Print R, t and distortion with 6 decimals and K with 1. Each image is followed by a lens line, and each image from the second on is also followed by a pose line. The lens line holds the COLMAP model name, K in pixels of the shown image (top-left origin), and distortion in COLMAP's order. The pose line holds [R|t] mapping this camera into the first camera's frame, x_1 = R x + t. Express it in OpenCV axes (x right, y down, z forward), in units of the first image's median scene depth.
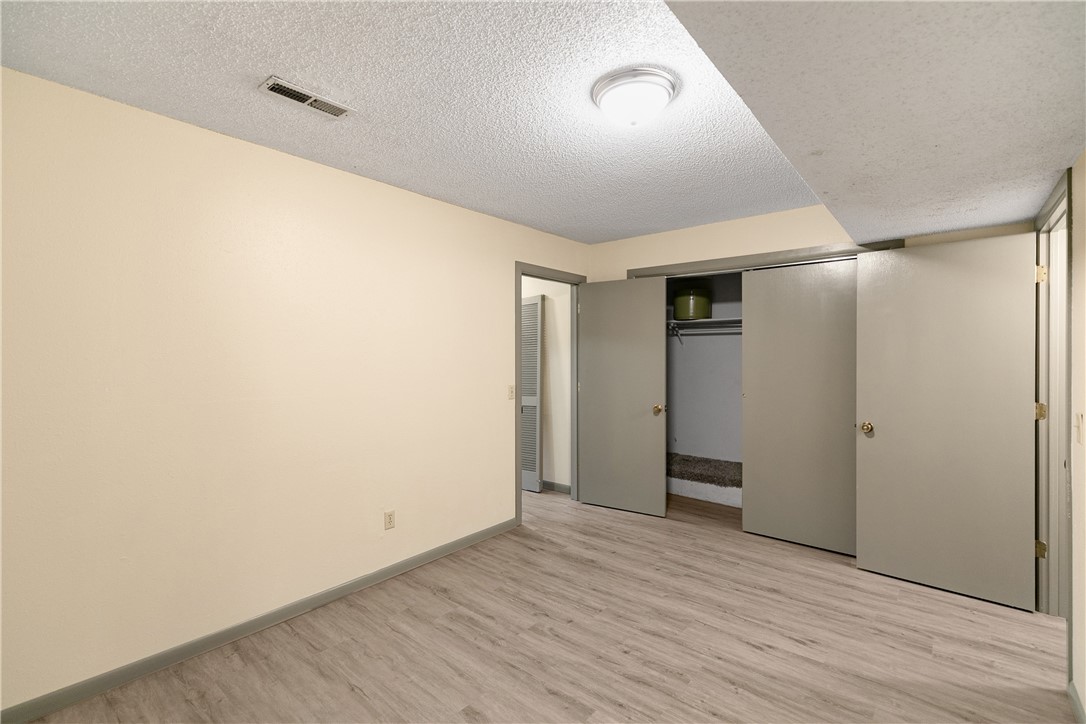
lens RADIAL K [[490.1, 0, 546.2], [0, 490.1, 348.5], [0, 0, 1]] dist [0.002683, 0.000161]
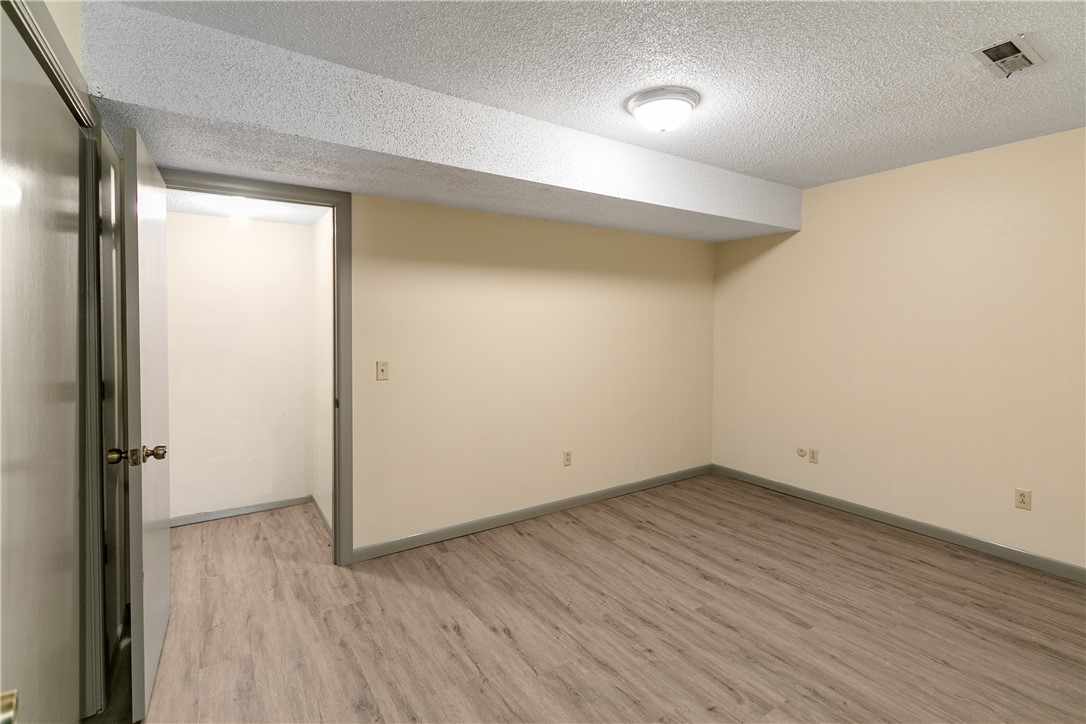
lens RADIAL K [[508.4, 0, 543.8], [0, 508.4, 337.6], [0, 0, 1]] dist [0.001887, 0.000174]
pose [[-0.955460, -0.008222, 0.295008, 0.076688], [-0.005307, 0.999929, 0.010680, 0.025792], [-0.295074, 0.008639, -0.955435, 1.995798]]
